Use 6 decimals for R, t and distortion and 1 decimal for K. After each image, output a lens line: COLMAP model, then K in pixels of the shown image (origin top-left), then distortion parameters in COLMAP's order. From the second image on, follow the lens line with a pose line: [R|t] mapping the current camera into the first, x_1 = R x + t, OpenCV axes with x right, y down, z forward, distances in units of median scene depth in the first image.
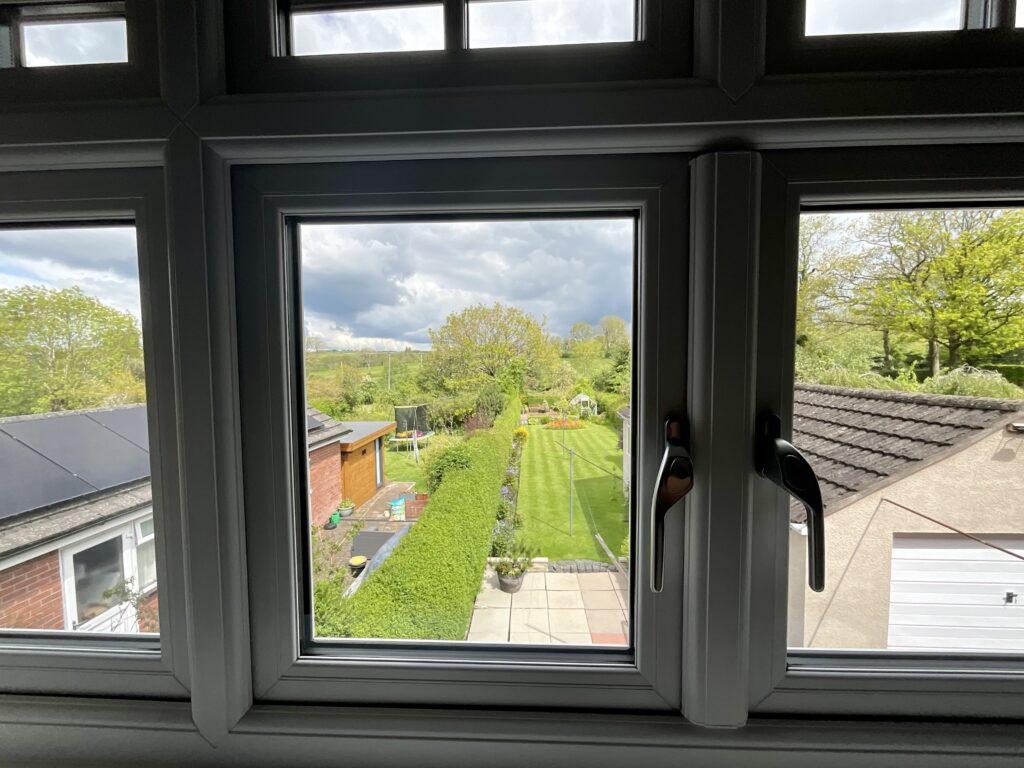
lens RADIAL K [[420.5, 0, 513.3], [0, 420.5, 382.7], [0, 0, 1]] dist [-0.000349, 0.000412]
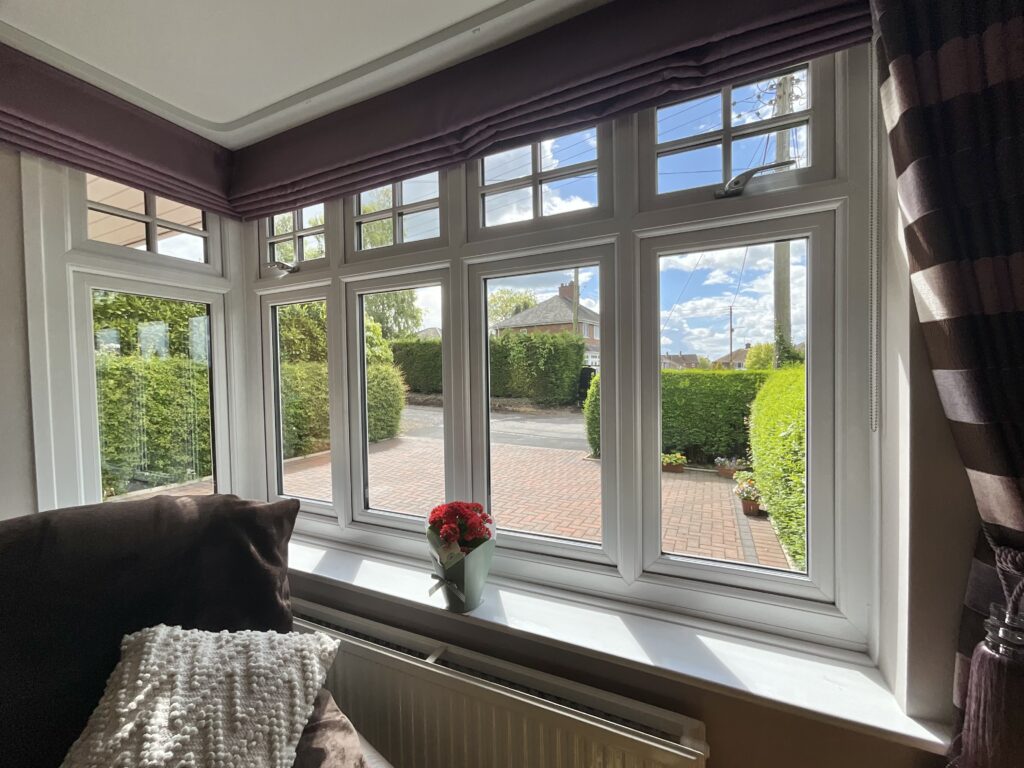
lens RADIAL K [[420.5, 0, 516.0], [0, 420.5, 386.1], [0, 0, 1]] dist [-0.000349, 0.000412]
pose [[0.925387, 0.005102, -0.378990, 0.855767], [-0.015654, 0.999571, -0.024768, 0.460666], [0.378701, 0.028852, 0.925069, -1.743633]]
